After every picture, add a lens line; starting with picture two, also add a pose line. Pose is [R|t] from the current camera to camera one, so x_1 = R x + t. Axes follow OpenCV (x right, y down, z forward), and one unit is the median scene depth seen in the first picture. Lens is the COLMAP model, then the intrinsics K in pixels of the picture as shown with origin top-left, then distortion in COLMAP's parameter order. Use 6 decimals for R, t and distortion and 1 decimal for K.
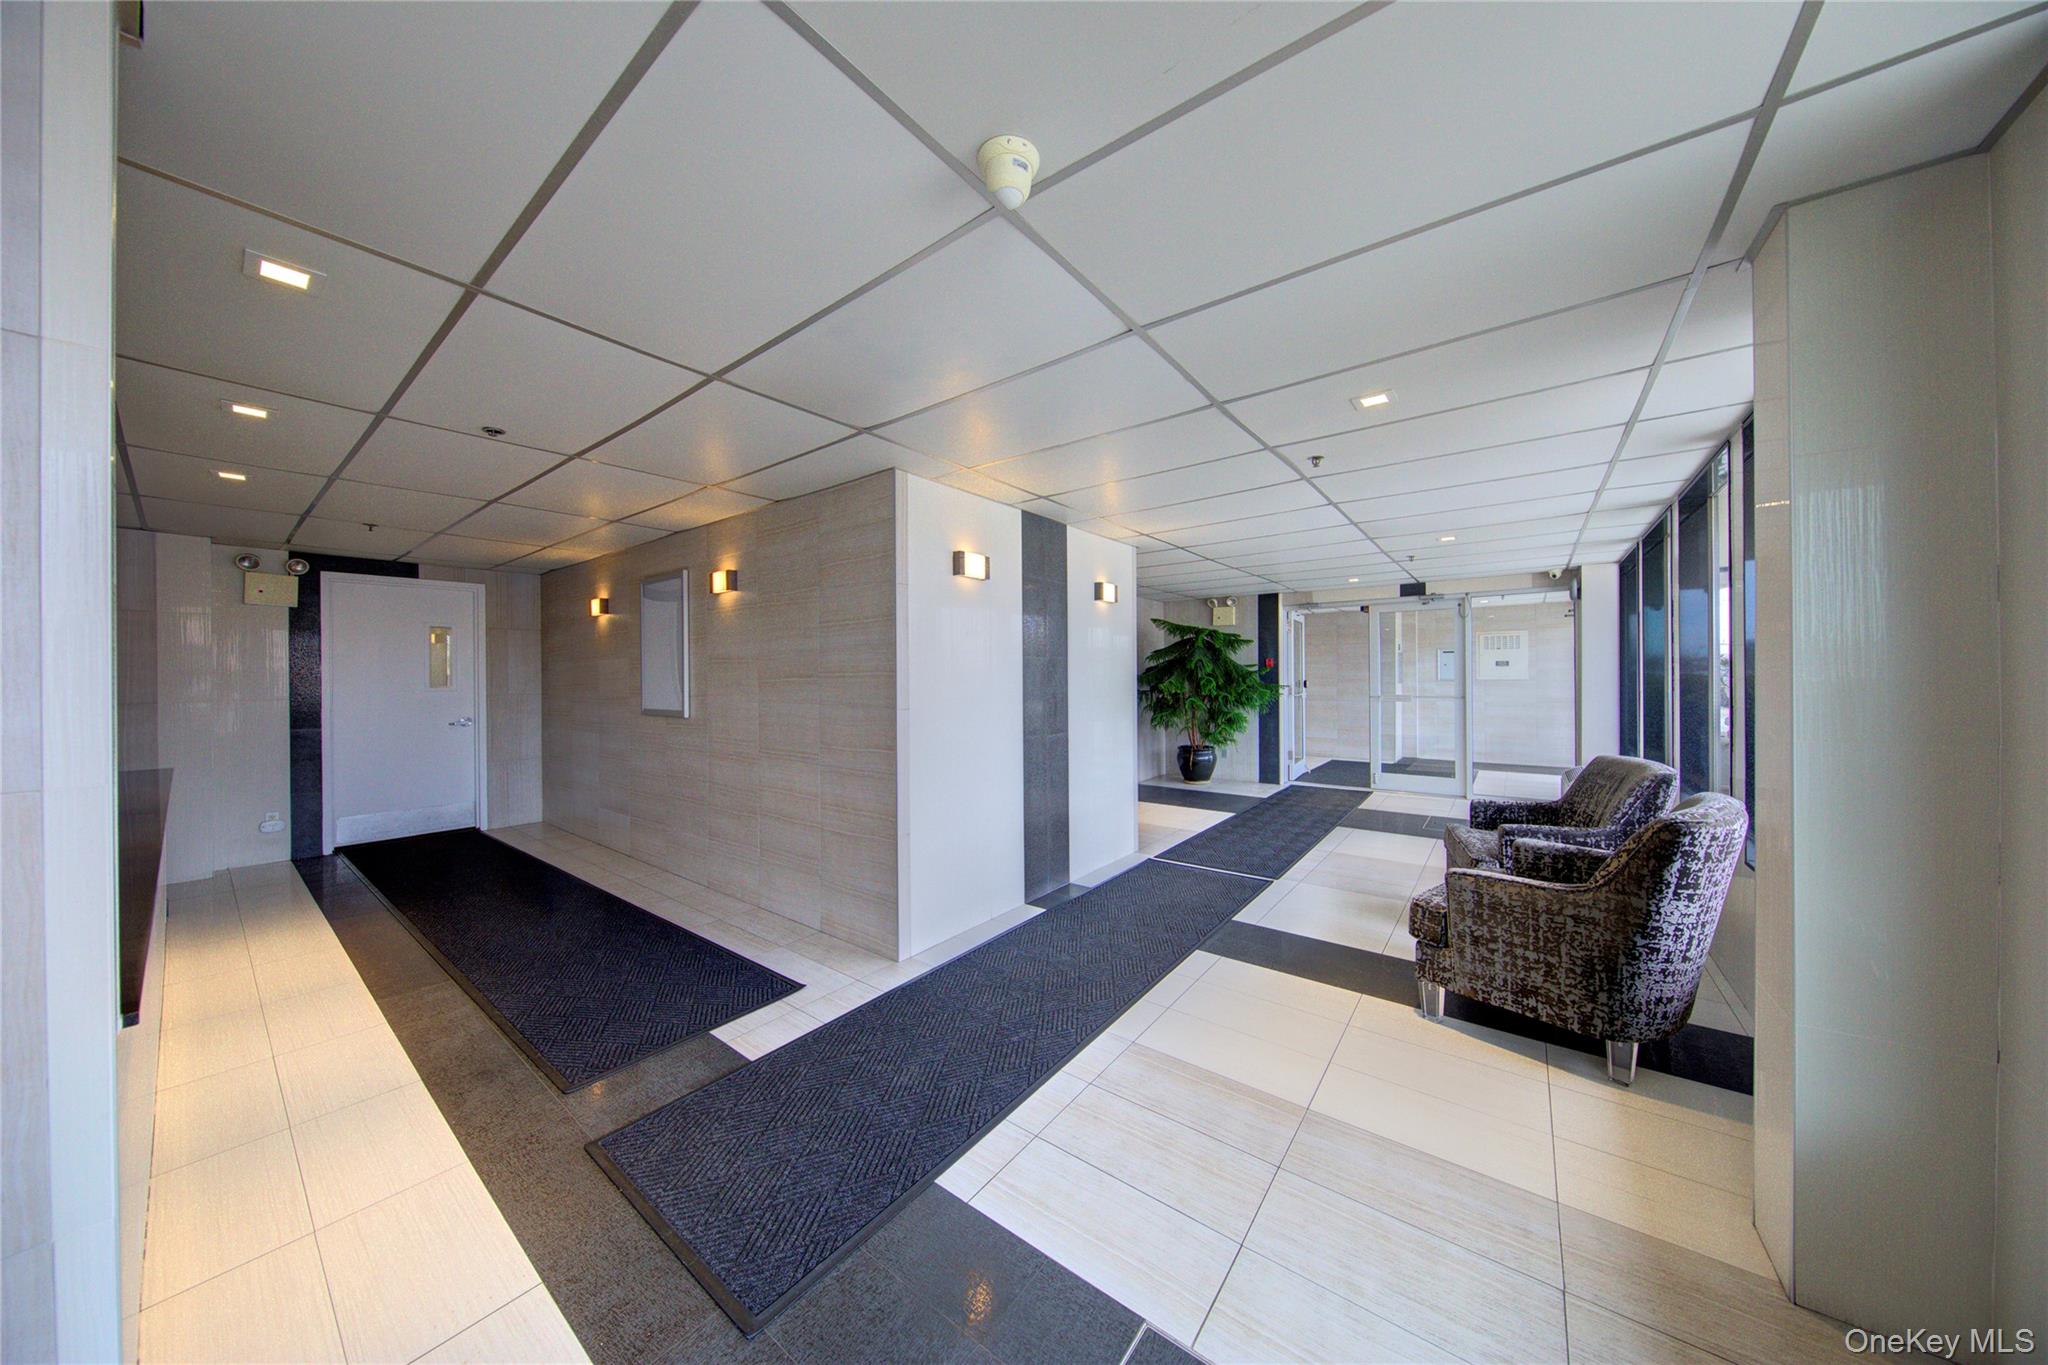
lens RADIAL K [[645.3, 0, 1024.1], [0, 645.3, 677.1], [0, 0, 1]] dist [0.007816, -0.005775]
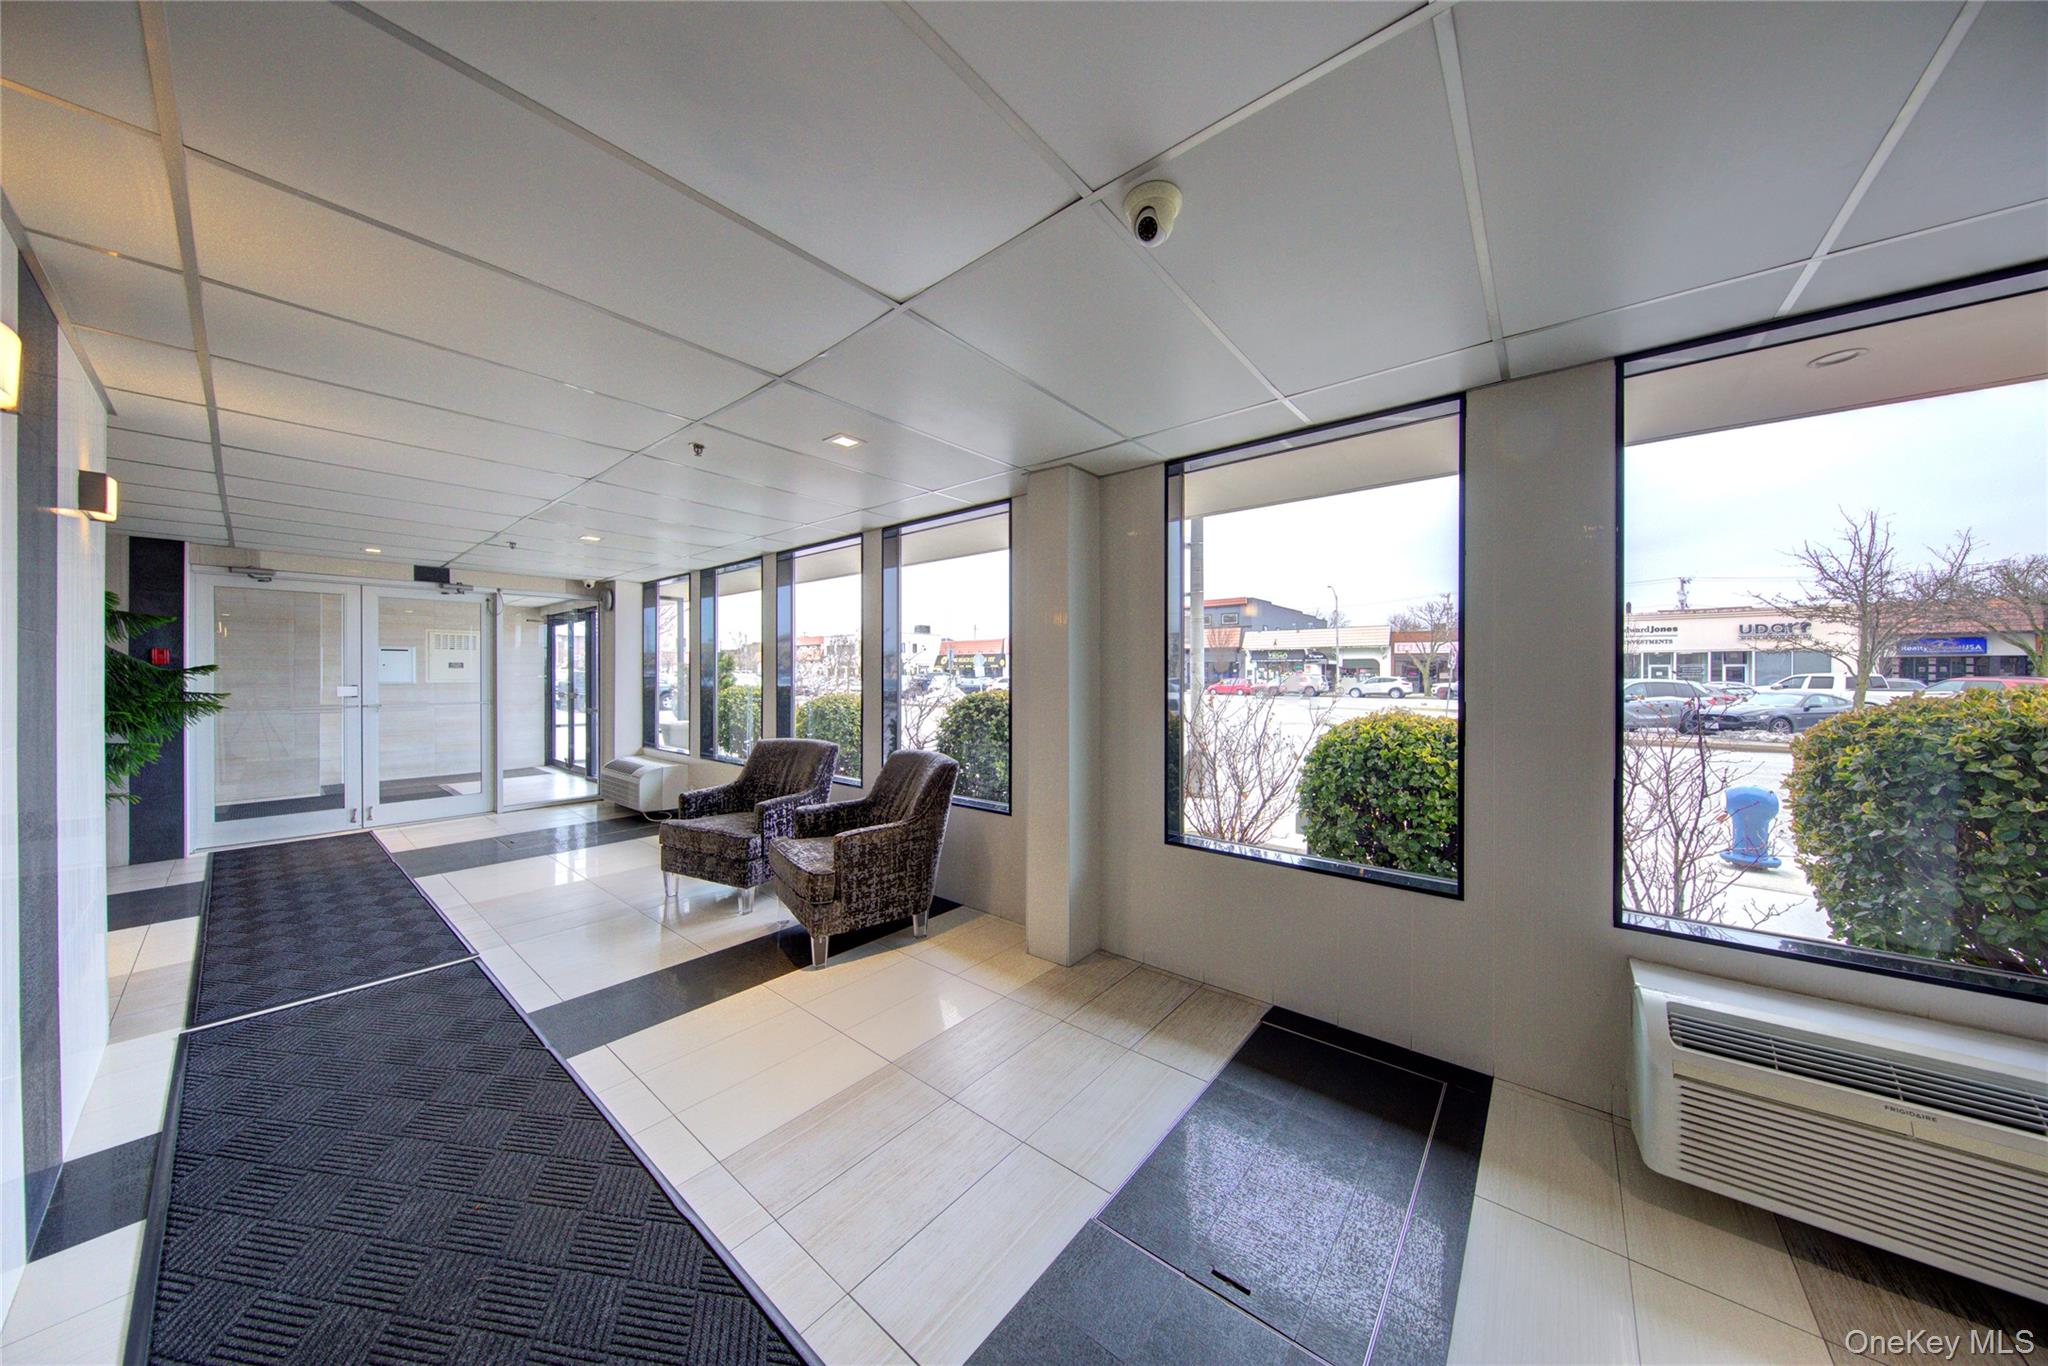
lens RADIAL K [[645.3, 0, 1024.1], [0, 645.3, 677.6], [0, 0, 1]] dist [0.007816, -0.005775]
pose [[0.030560, 0.003982, 0.999525, -0.507081], [-0.000715, 0.999992, -0.003962, -0.000952], [-0.999533, -0.000593, 0.030562, 0.542069]]
